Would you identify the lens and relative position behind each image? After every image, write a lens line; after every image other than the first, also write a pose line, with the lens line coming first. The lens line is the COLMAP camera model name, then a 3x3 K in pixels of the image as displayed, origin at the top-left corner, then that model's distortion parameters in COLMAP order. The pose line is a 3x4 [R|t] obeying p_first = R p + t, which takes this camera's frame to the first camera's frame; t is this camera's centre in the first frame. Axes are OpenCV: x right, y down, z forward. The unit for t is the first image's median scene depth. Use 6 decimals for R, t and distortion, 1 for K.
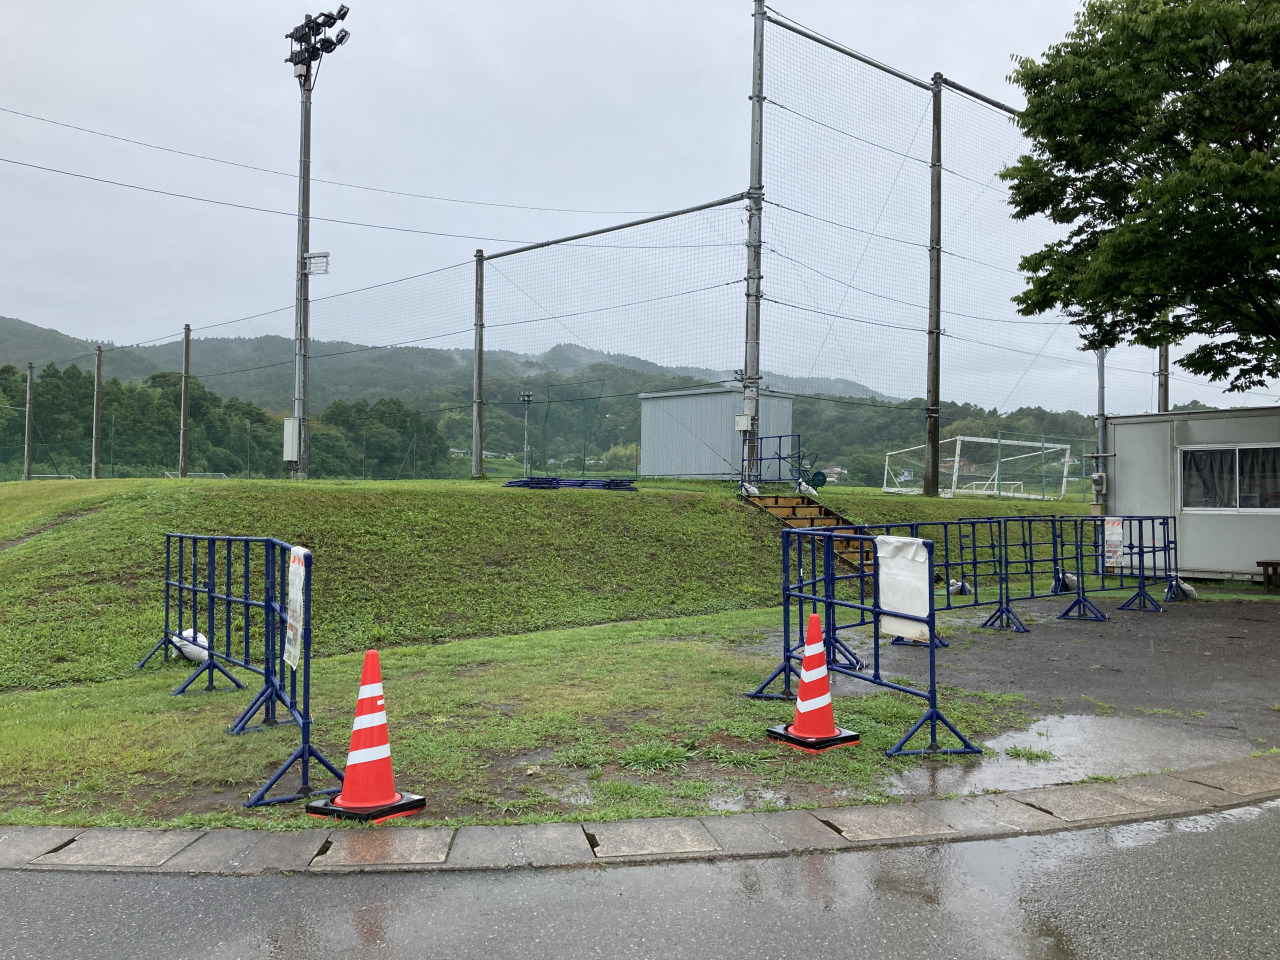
lens RADIAL K [[1059.9, 0, 632.8], [0, 1059.9, 484.0], [0, 0, 1]] dist [0.044197, -0.020359]
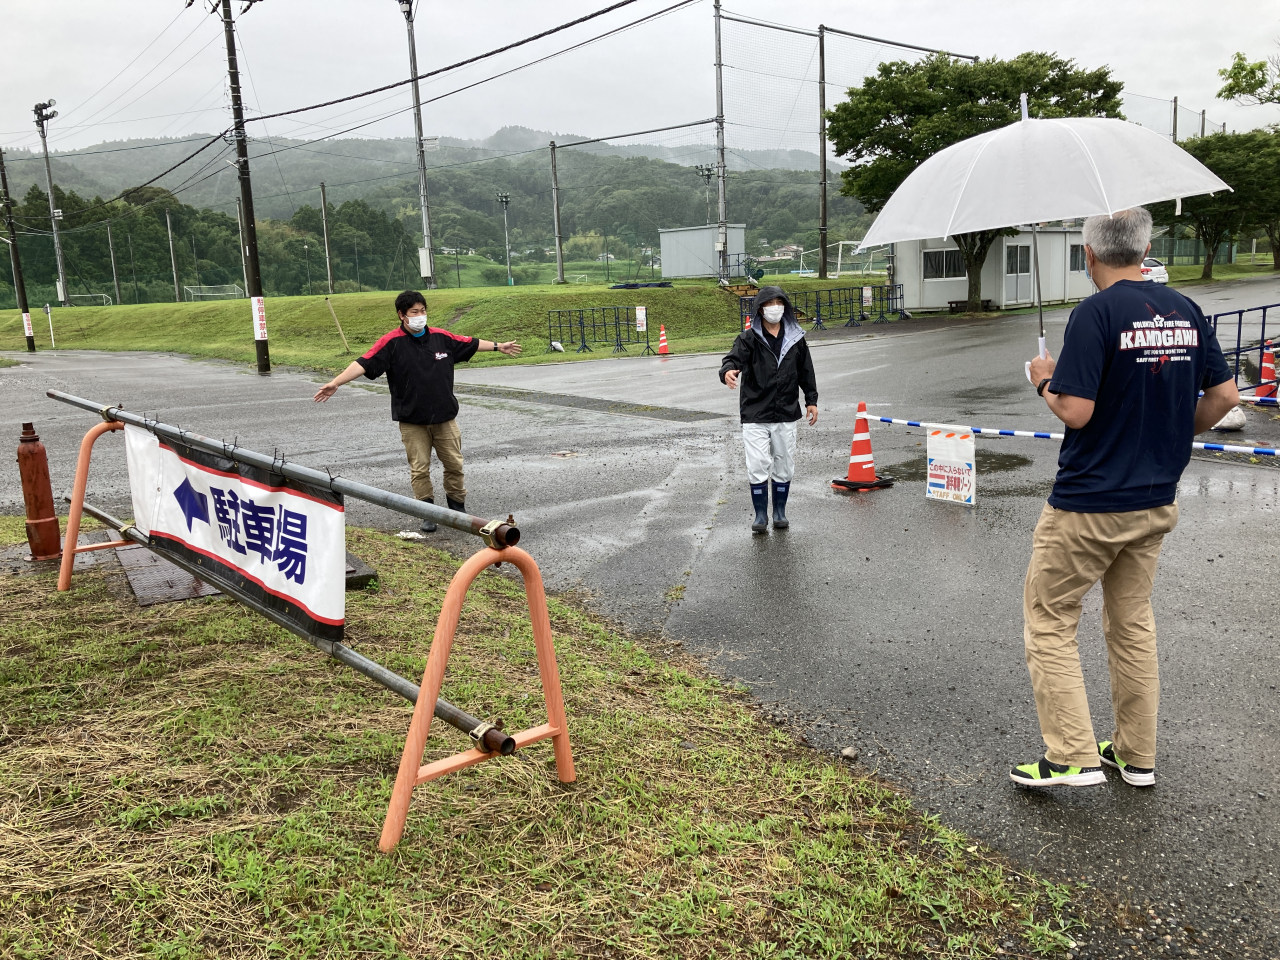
lens RADIAL K [[1059.9, 0, 646.3], [0, 1059.9, 472.1], [0, 0, 1]] dist [0.044197, -0.020359]
pose [[0.997022, -0.065765, 0.040269, -0.078333], [0.057083, 0.980512, 0.187984, -0.016005], [-0.051847, -0.185125, 0.981346, -0.569018]]
